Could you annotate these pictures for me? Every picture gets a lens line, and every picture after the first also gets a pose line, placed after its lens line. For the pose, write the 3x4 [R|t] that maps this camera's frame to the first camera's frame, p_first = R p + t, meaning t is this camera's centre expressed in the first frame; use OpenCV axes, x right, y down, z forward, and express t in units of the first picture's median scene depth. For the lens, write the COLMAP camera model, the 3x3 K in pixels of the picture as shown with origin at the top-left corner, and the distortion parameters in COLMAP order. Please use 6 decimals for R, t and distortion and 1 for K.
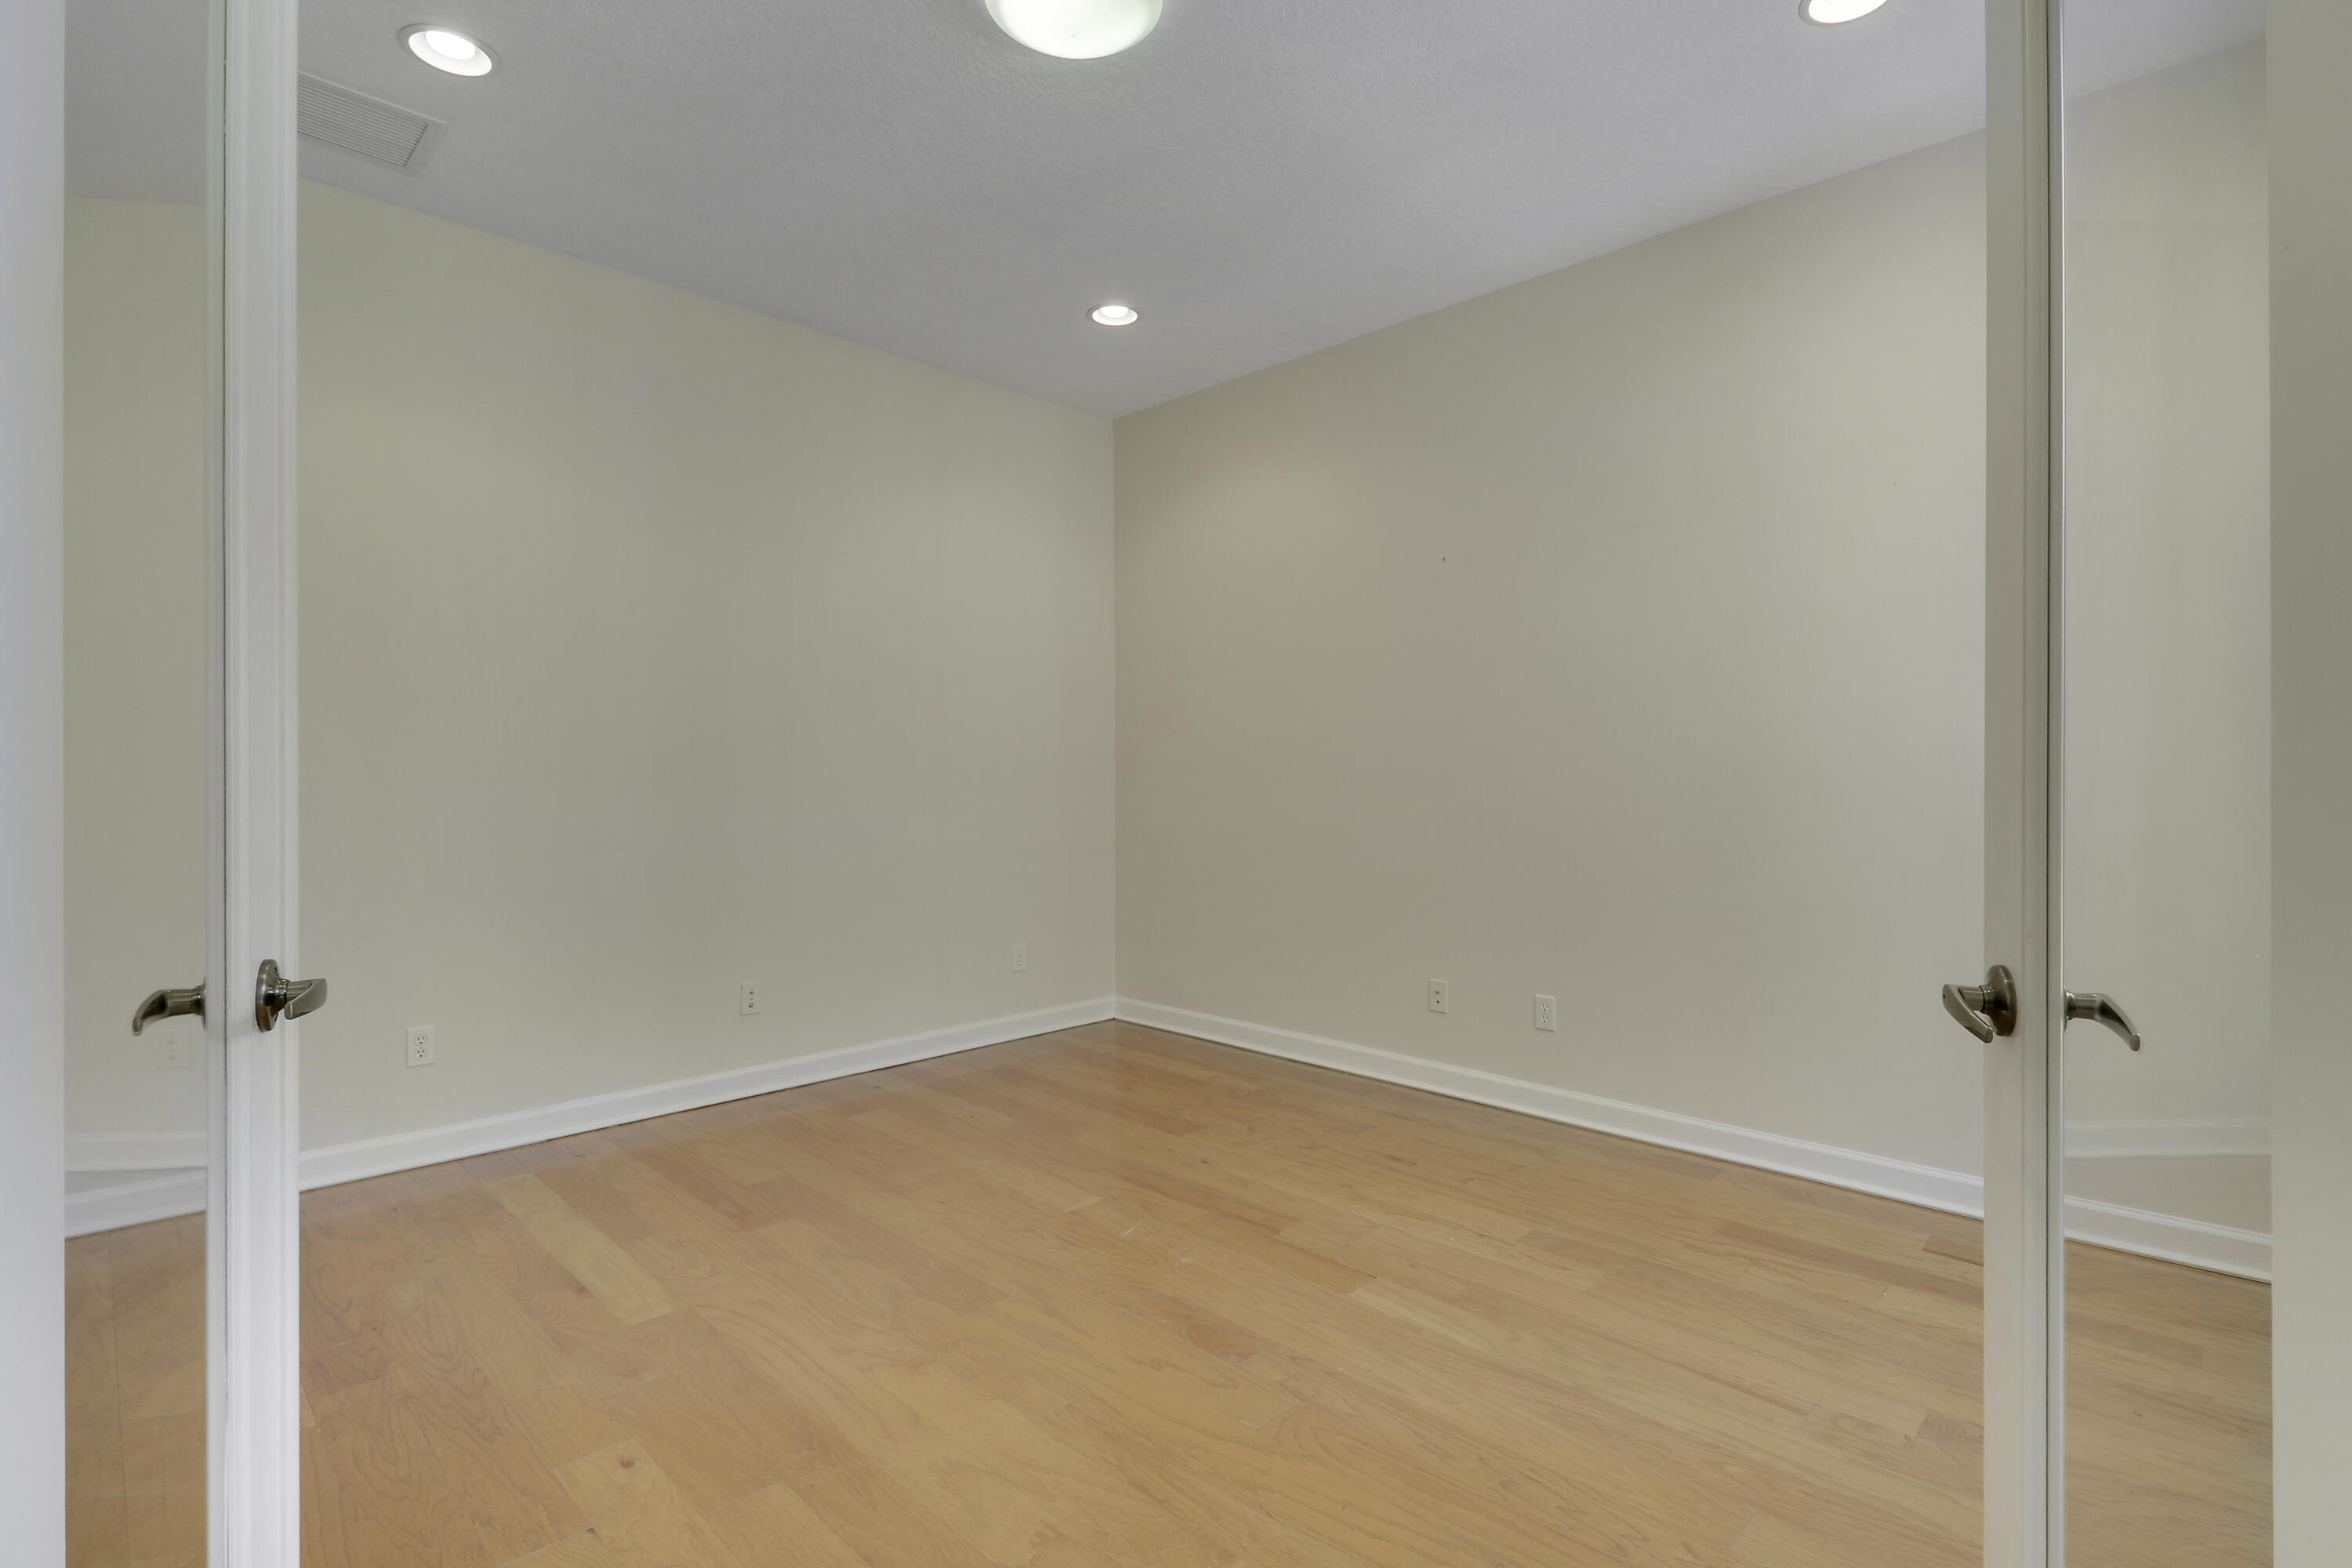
lens RADIAL K [[1118.1, 0, 1182.6], [0, 1118.1, 765.7], [0, 0, 1]] dist [0.001379, -0.000443]
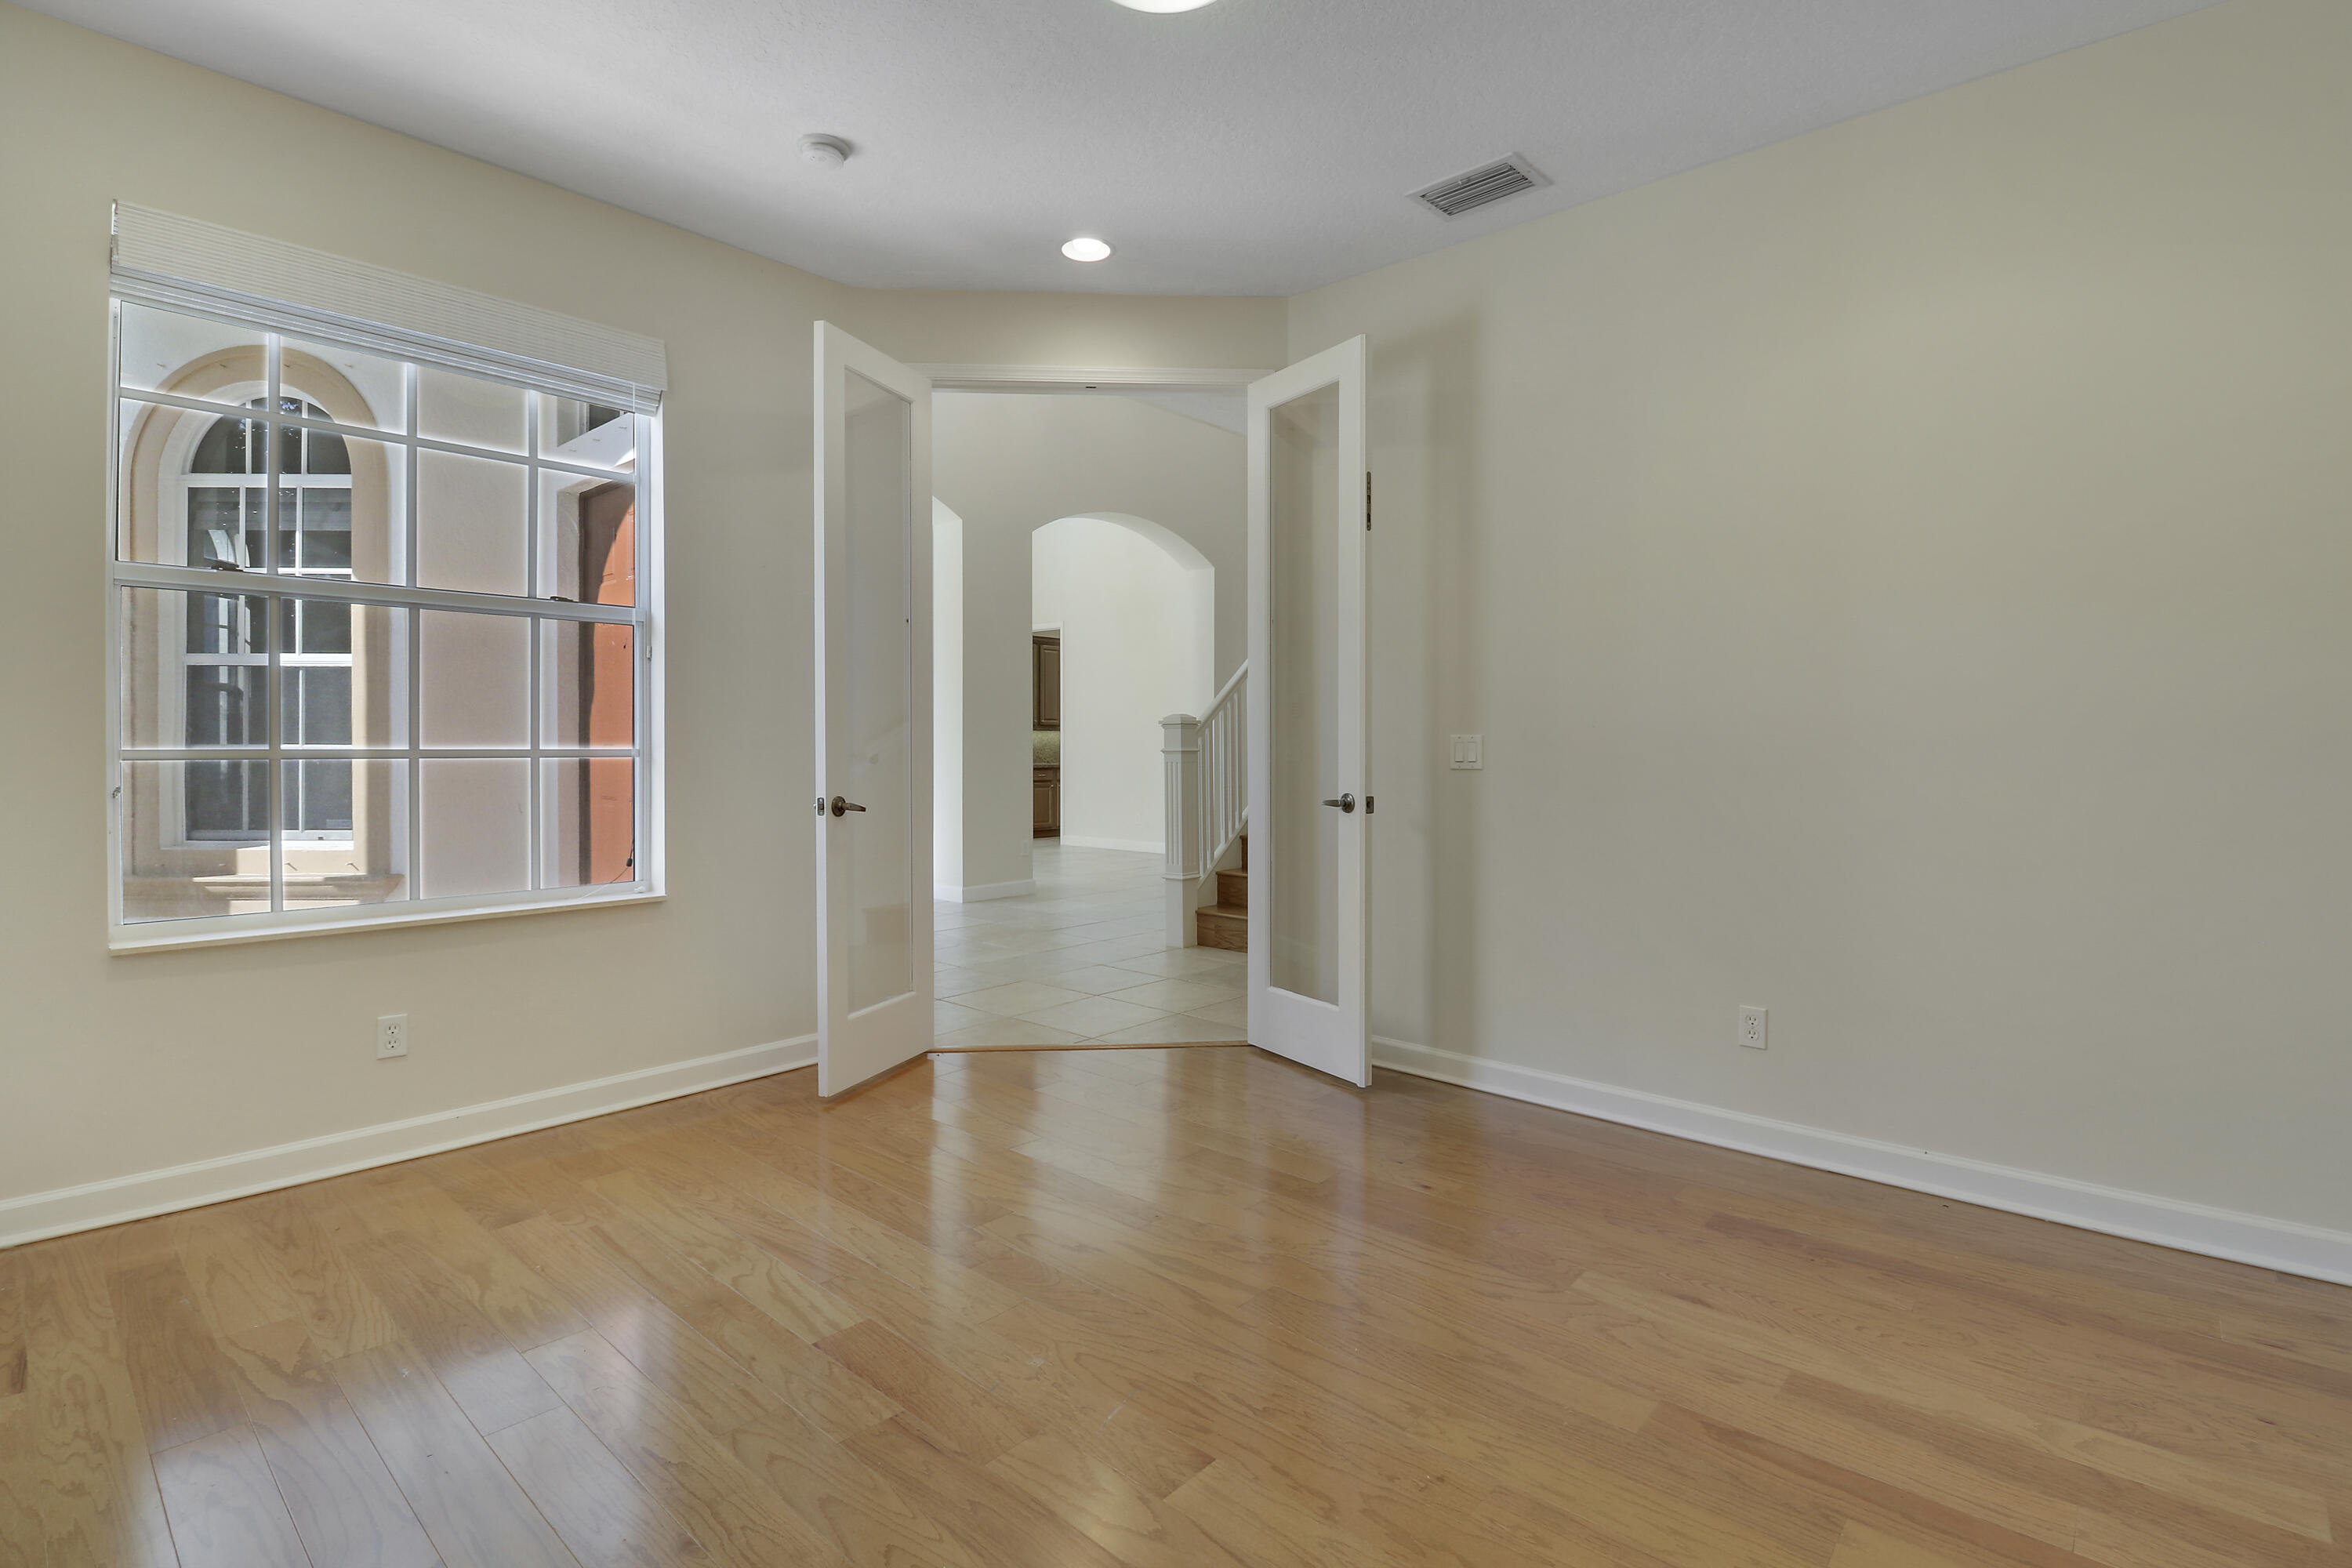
lens RADIAL K [[1118.1, 0, 1182.6], [0, 1118.1, 765.7], [0, 0, 1]] dist [0.001379, -0.000443]
pose [[-0.999216, -0.000110, -0.039583, -0.070167], [-0.000305, 0.999988, 0.004921, 0.021676], [0.039582, 0.004930, -0.999204, 1.866407]]
